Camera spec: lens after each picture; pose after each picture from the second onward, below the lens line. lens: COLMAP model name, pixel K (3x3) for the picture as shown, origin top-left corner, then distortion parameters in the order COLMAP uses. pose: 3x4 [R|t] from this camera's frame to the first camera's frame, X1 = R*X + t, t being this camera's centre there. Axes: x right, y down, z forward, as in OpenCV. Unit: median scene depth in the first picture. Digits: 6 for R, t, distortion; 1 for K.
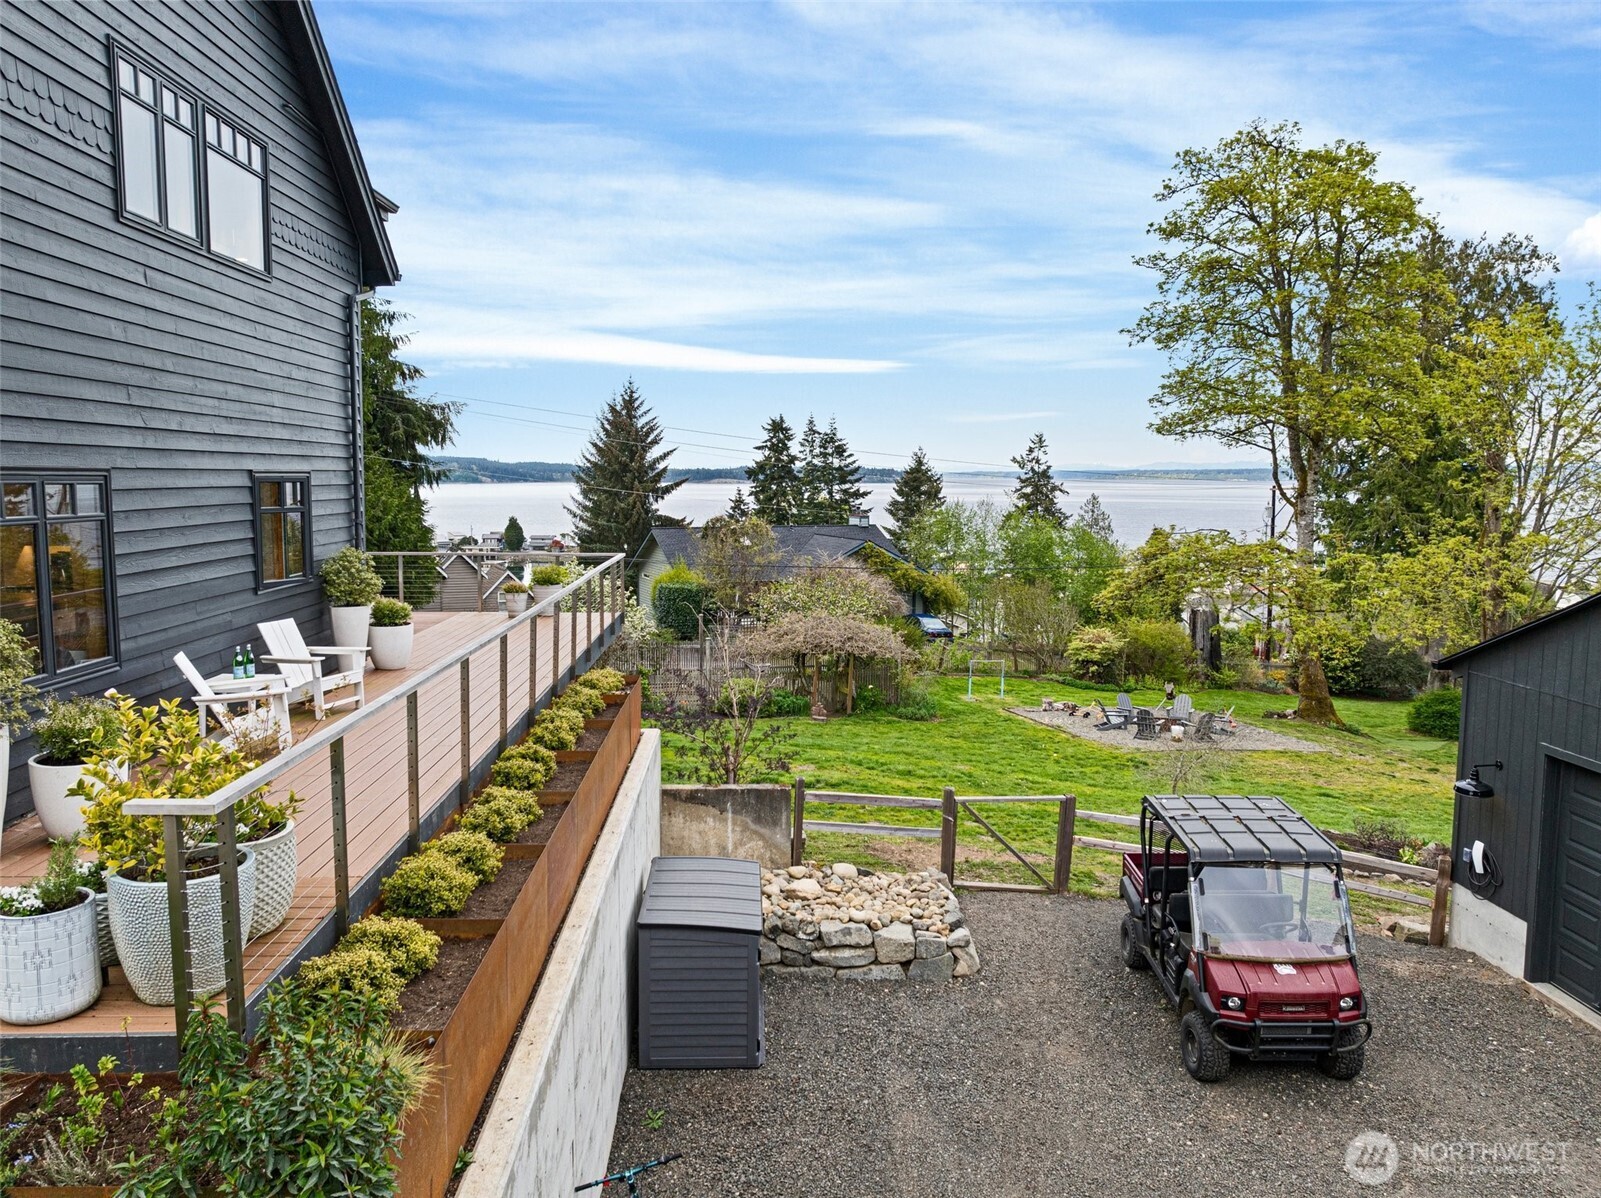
lens RADIAL K [[1122.6, 0, 793.3], [0, 1122.6, 595.5], [0, 0, 1]] dist [-0.024350, 0.003414]
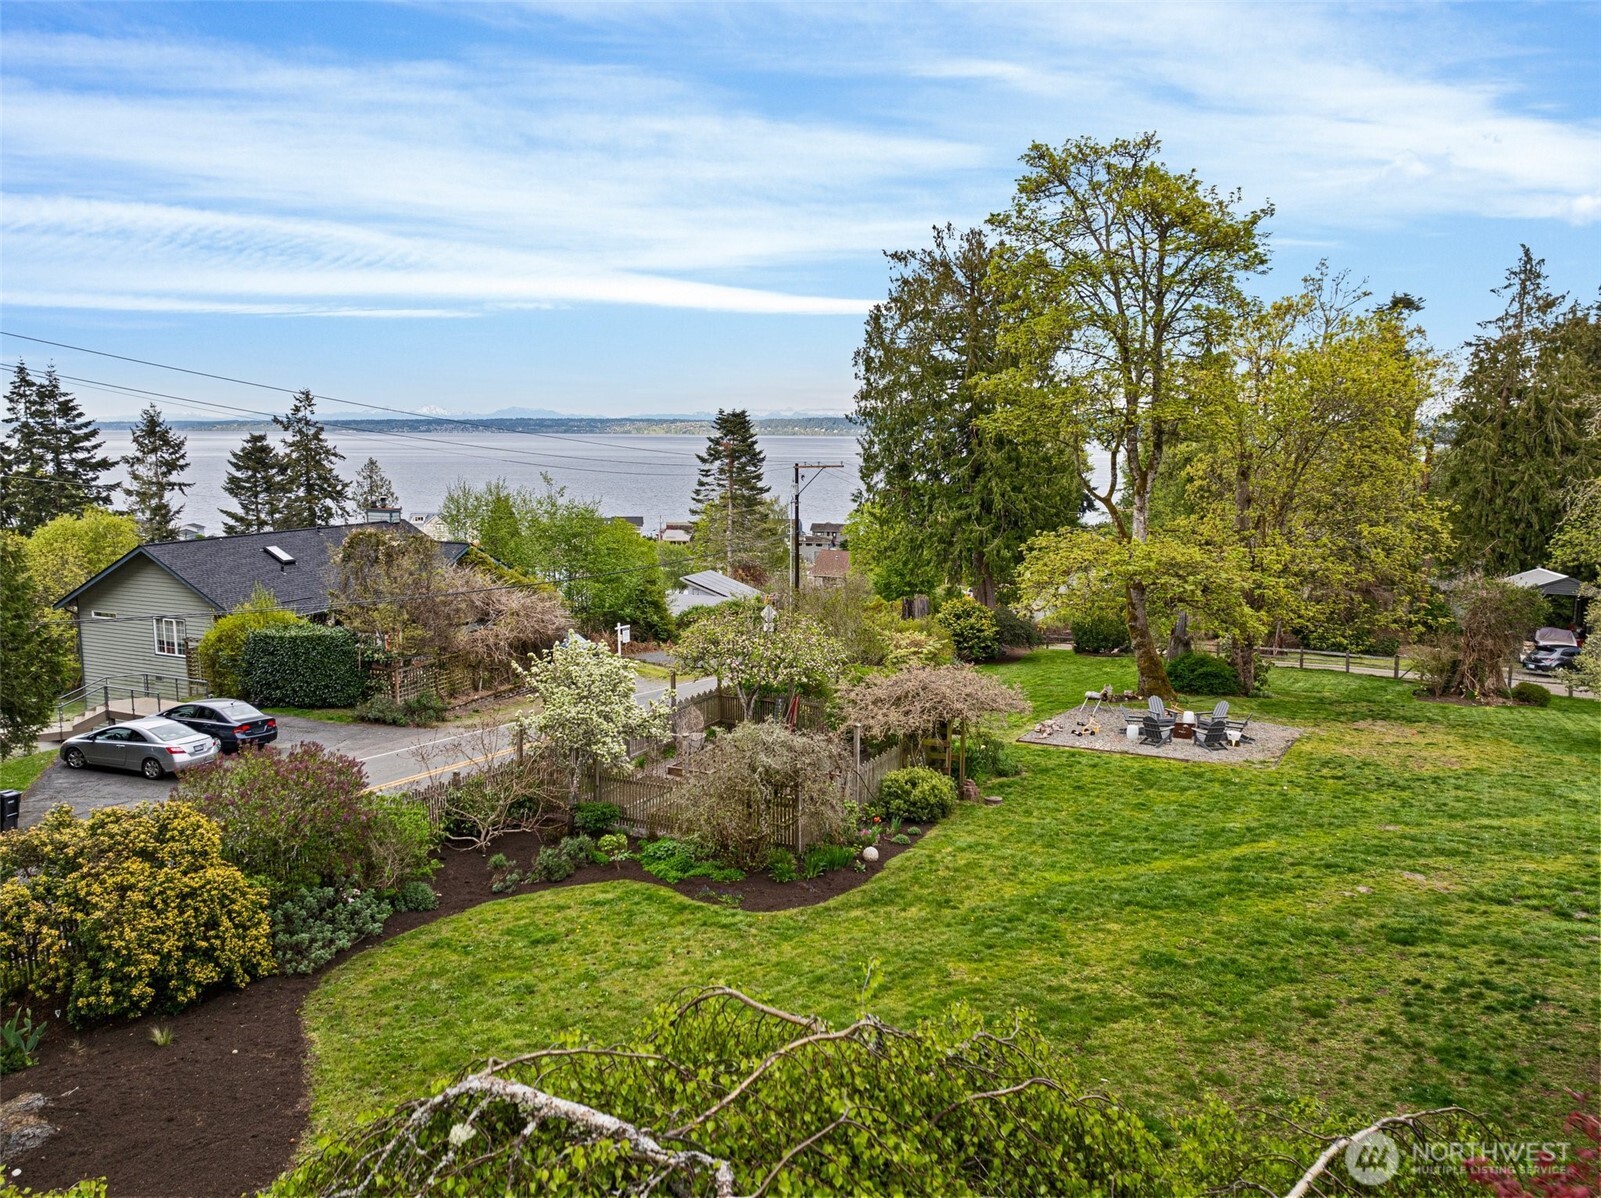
lens RADIAL K [[1122.6, 0, 800.7], [0, 1122.6, 596.9], [0, 0, 1]] dist [-0.024350, 0.003414]
pose [[0.732269, -0.096923, 0.674083, -0.113673], [0.069057, 0.995286, 0.068088, -0.018942], [-0.677505, -0.003309, 0.735511, 0.110645]]
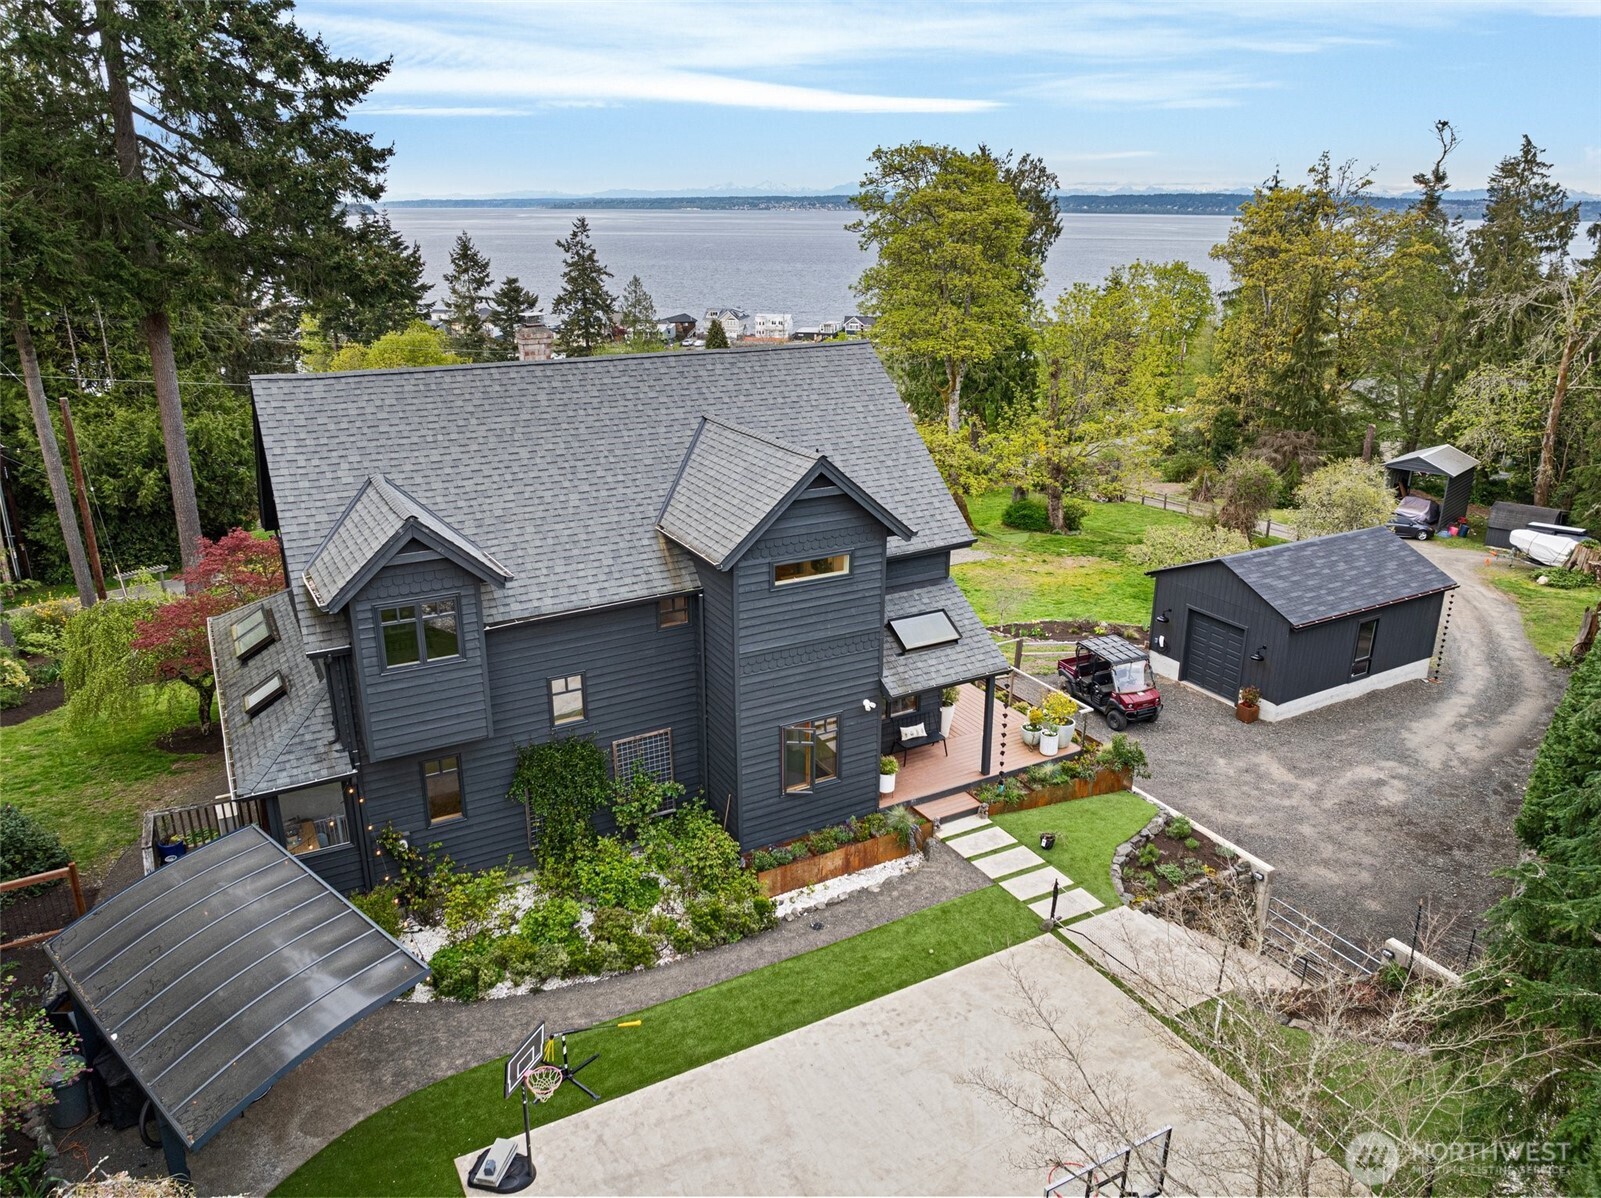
lens RADIAL K [[1122.6, 0, 806.7], [0, 1122.6, 597.6], [0, 0, 1]] dist [-0.024350, 0.003414]
pose [[0.892771, -0.144620, 0.426666, -0.099741], [0.044793, 0.970876, 0.235357, -0.041927], [-0.448278, -0.191008, 0.873248, -0.076370]]
